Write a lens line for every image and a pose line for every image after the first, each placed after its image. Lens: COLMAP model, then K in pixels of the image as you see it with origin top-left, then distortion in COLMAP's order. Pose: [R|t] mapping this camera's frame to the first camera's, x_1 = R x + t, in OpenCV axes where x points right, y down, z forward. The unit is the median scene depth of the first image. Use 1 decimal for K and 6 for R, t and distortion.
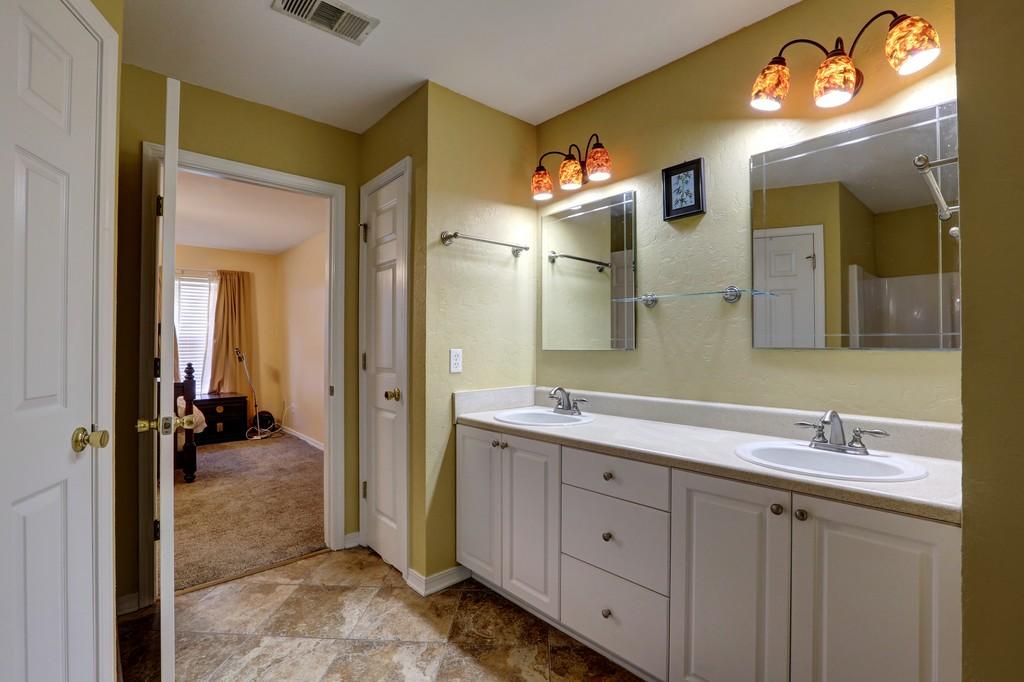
lens RADIAL K [[470.8, 0, 508.7], [0, 470.8, 344.7], [0, 0, 1]] dist [-0.007840, 0.002320]
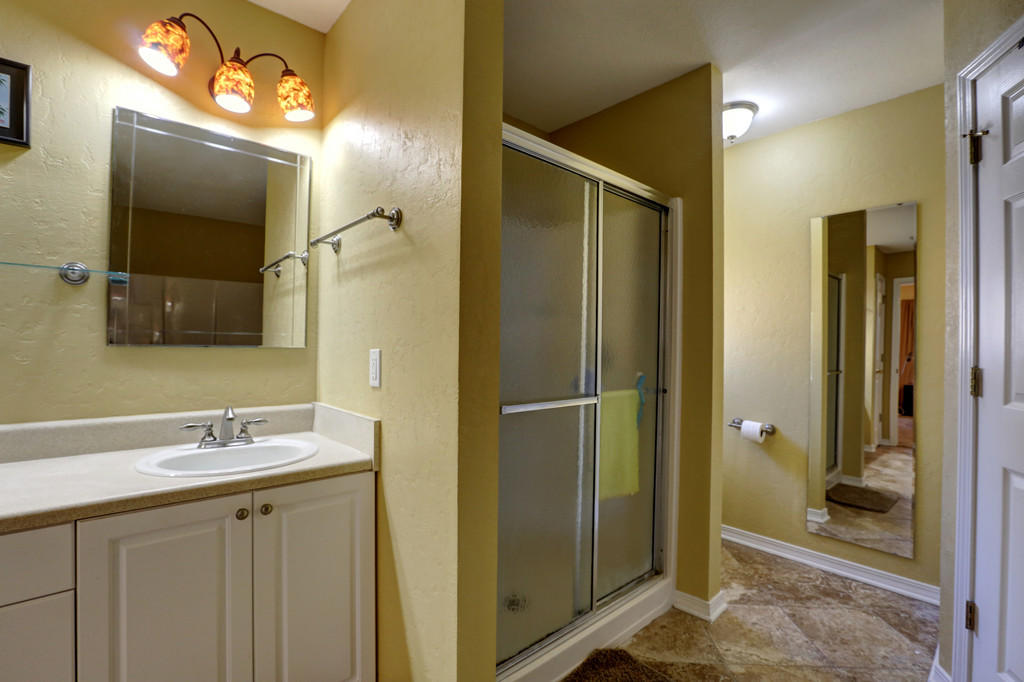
lens RADIAL K [[470.8, 0, 508.3], [0, 470.8, 342.1], [0, 0, 1]] dist [-0.007840, 0.002320]
pose [[0.027373, 0.010780, 0.999567, -0.312244], [-0.009836, 0.999896, -0.010514, 0.004541], [-0.999577, -0.009544, 0.027477, 0.362754]]
